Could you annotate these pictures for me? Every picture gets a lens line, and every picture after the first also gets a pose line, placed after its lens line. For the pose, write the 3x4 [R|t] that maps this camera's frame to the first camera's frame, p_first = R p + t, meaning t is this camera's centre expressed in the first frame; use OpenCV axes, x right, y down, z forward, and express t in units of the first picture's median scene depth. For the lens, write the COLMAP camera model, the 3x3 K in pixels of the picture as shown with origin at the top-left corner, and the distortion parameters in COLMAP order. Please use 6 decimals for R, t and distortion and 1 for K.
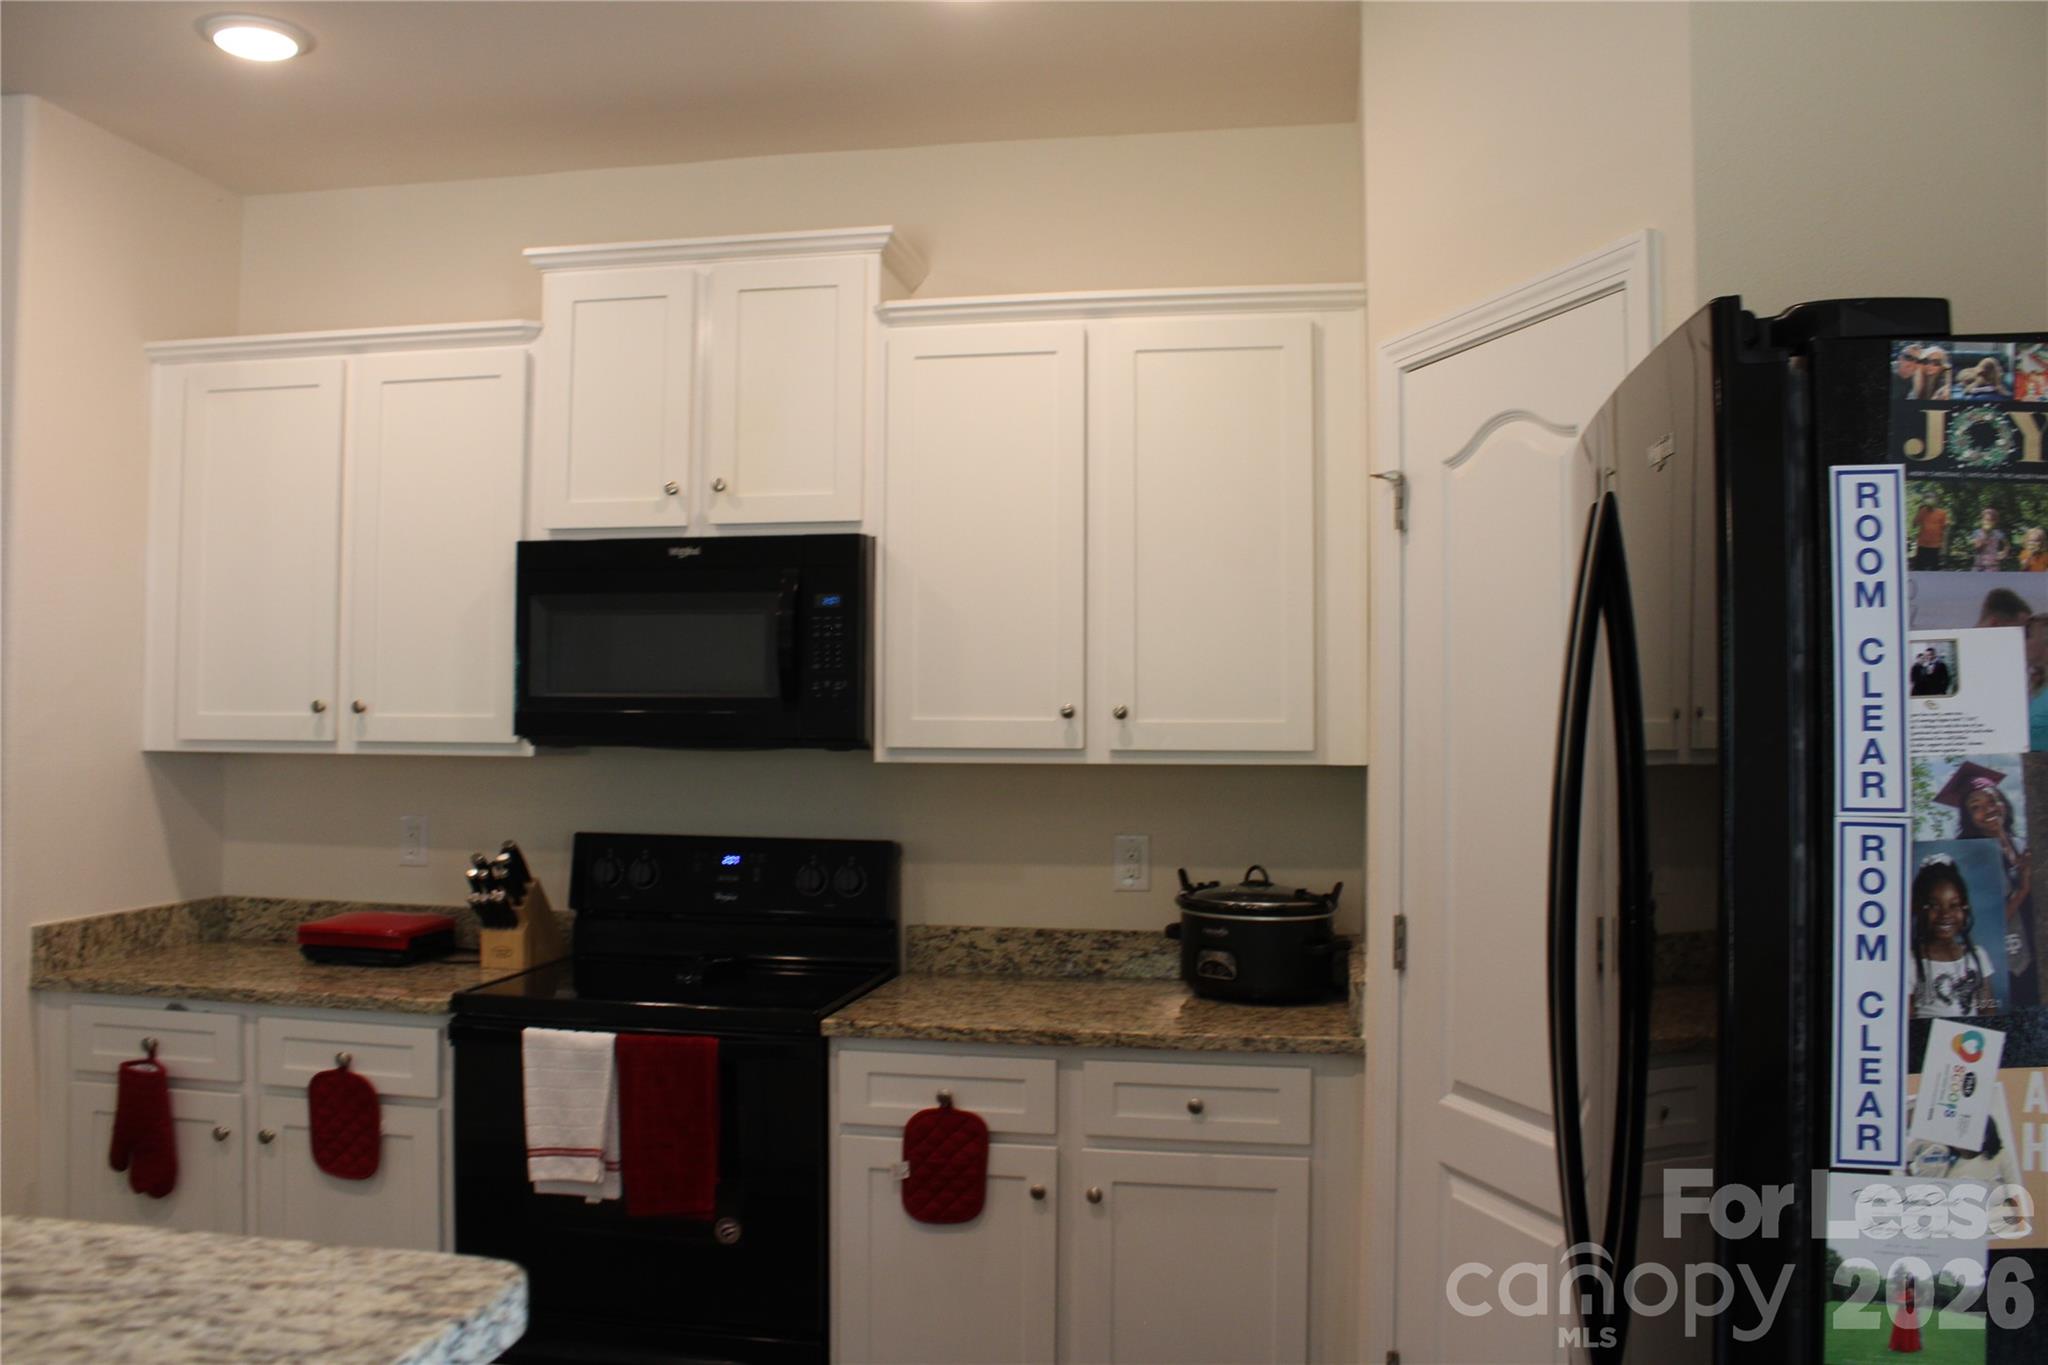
lens RADIAL K [[1698.3, 0, 1015.9], [0, 1698.3, 673.4], [0, 0, 1]] dist [-0.173873, 0.165238]
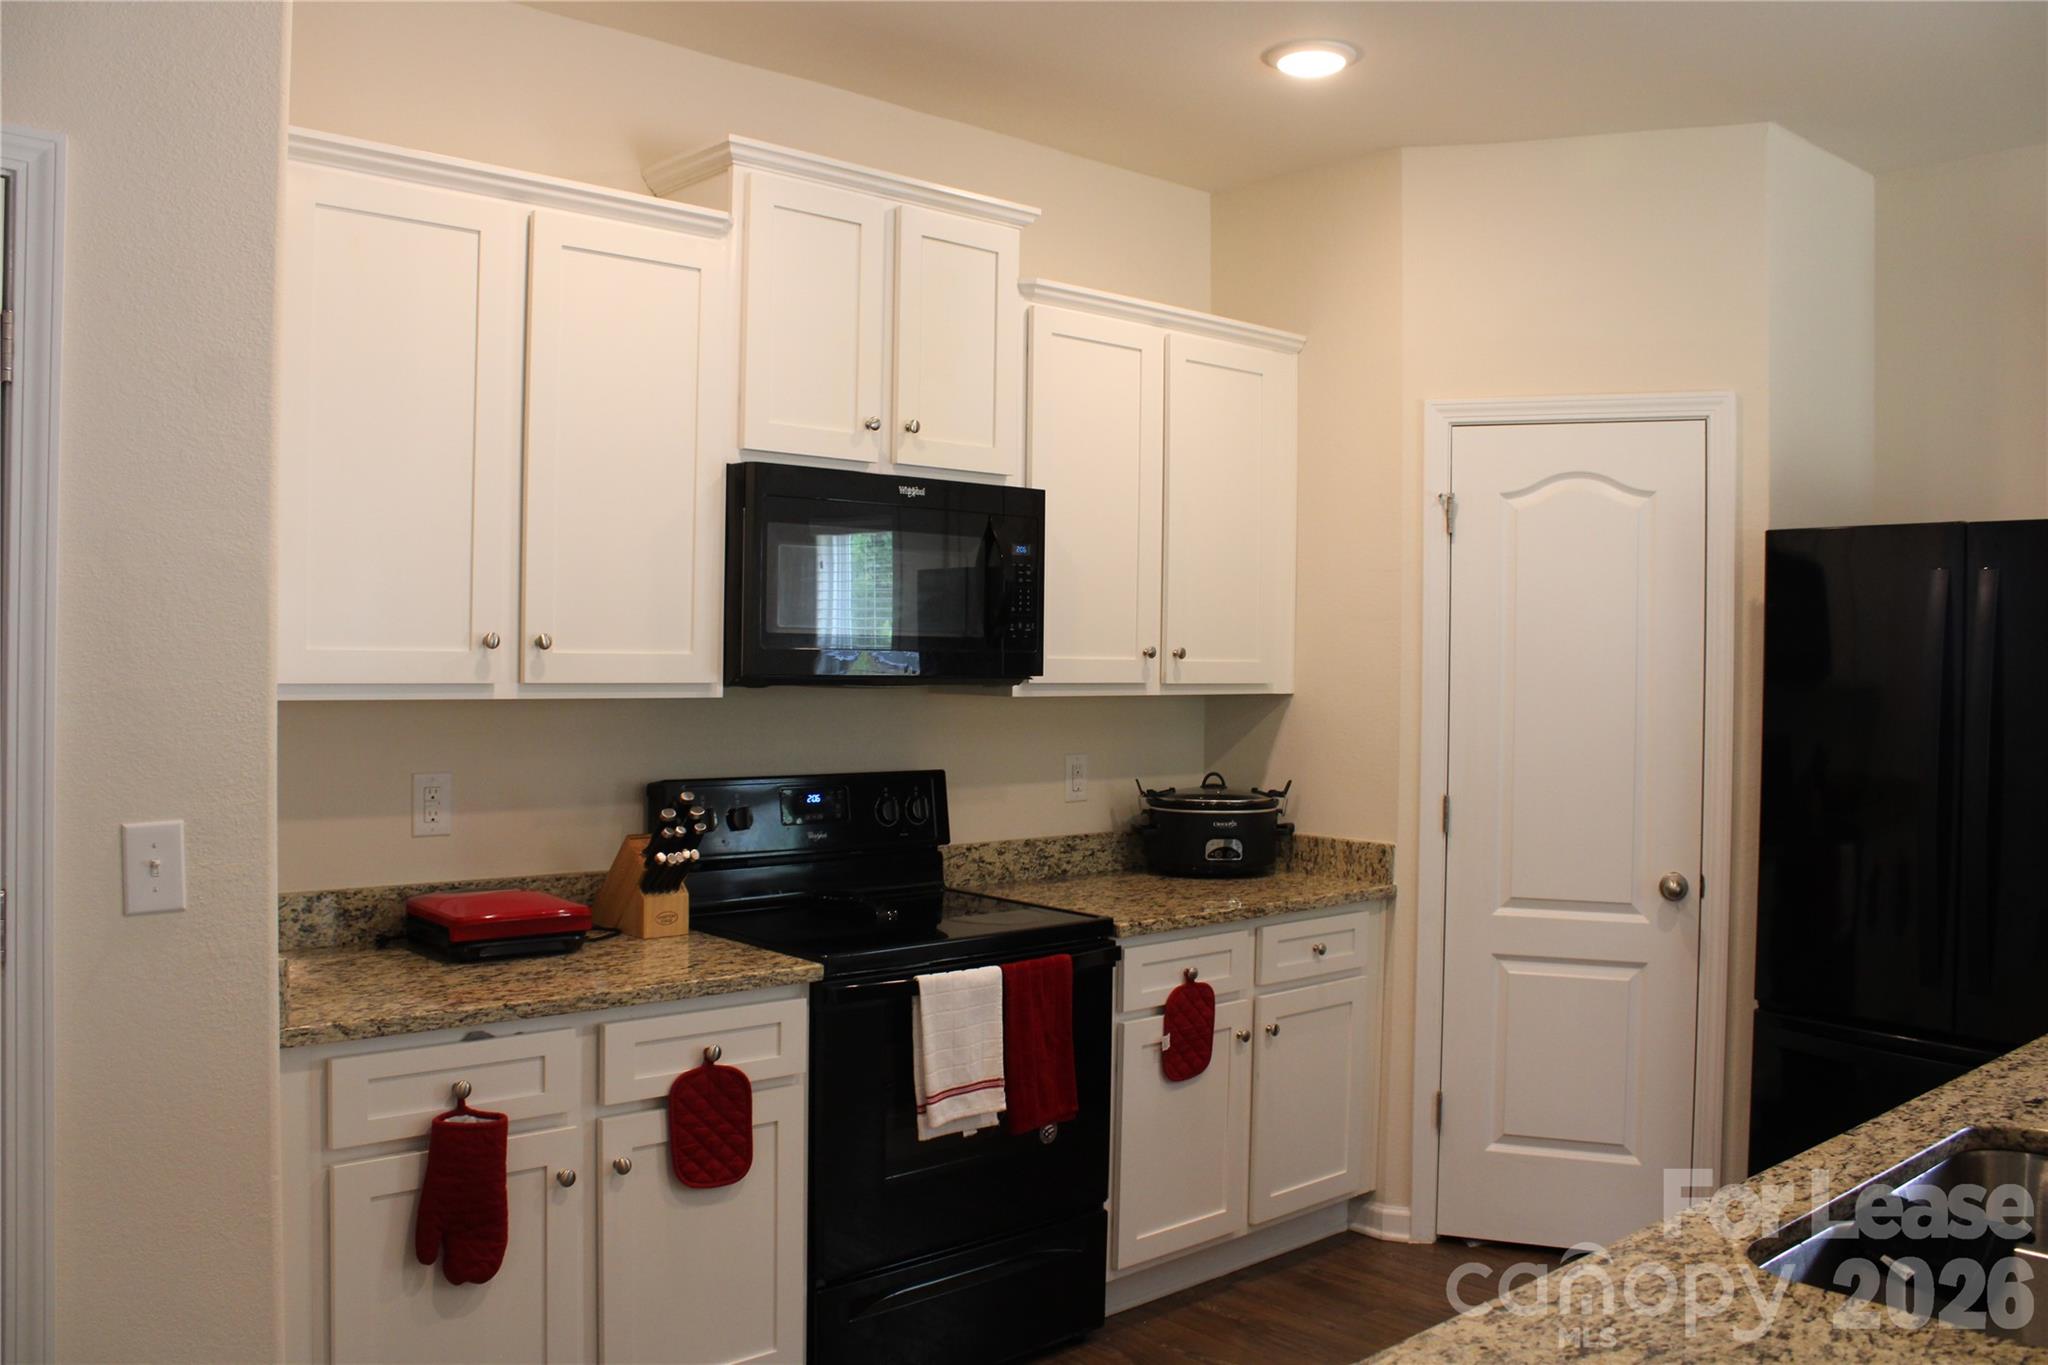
lens RADIAL K [[1698.3, 0, 1015.9], [0, 1698.3, 673.4], [0, 0, 1]] dist [-0.173873, 0.165238]
pose [[0.608205, -0.004810, 0.793765, -0.979420], [-0.033821, 0.998916, 0.031968, 0.002045], [-0.793059, -0.046290, 0.607383, 0.339315]]
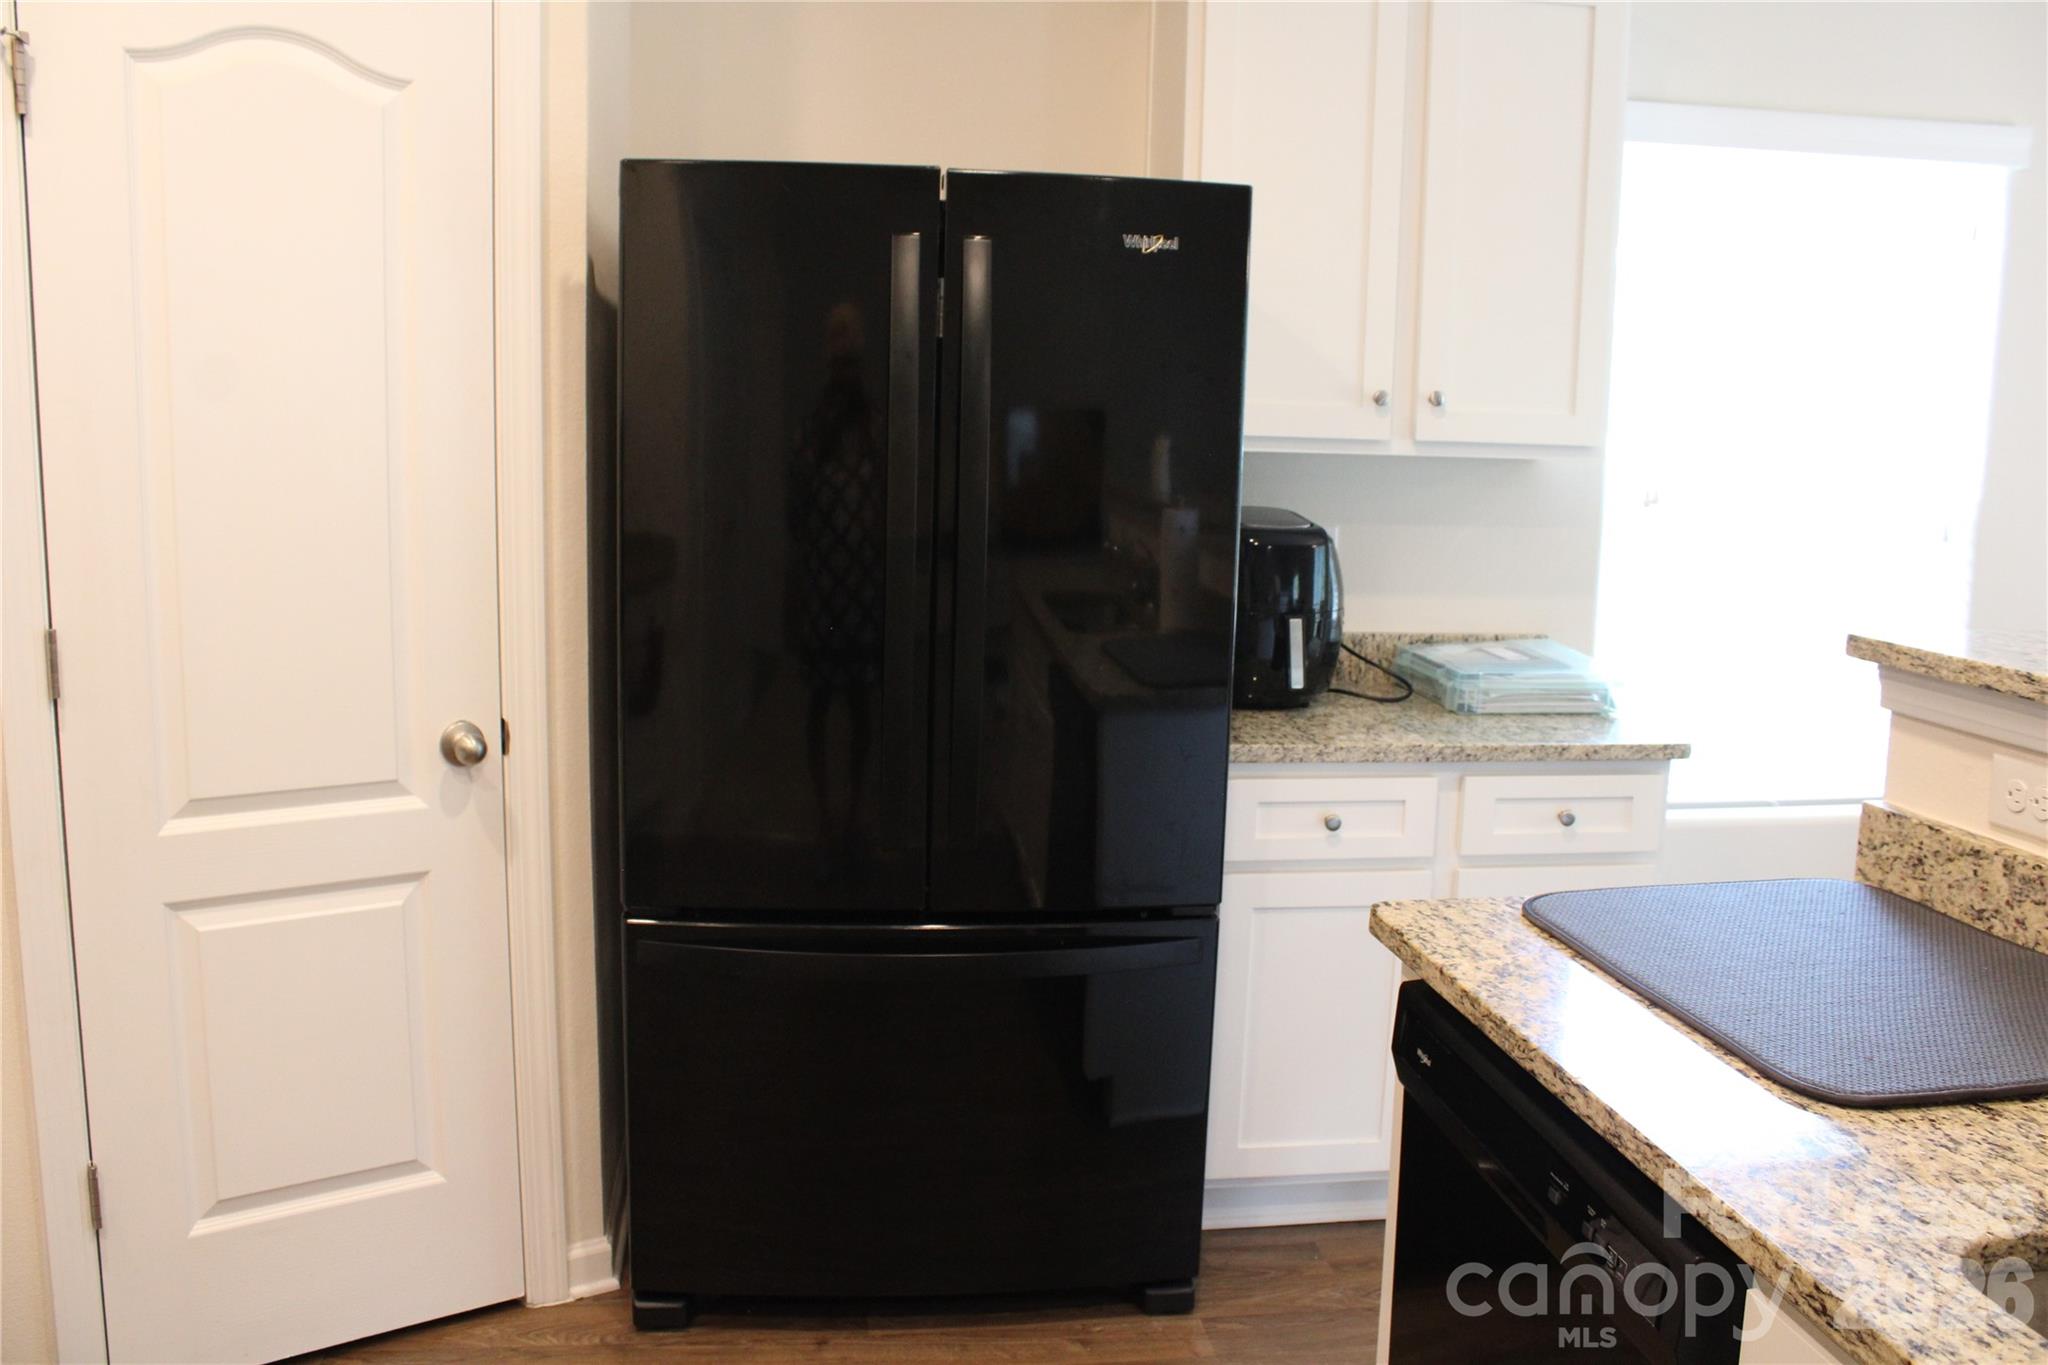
lens RADIAL K [[1698.3, 0, 1015.9], [0, 1698.3, 673.4], [0, 0, 1]] dist [-0.173873, 0.165238]
pose [[-0.322676, -0.153273, 0.934017, -0.519246], [-0.053075, 0.988179, 0.143825, 0.026564], [-0.945020, -0.003164, -0.326997, 0.686557]]
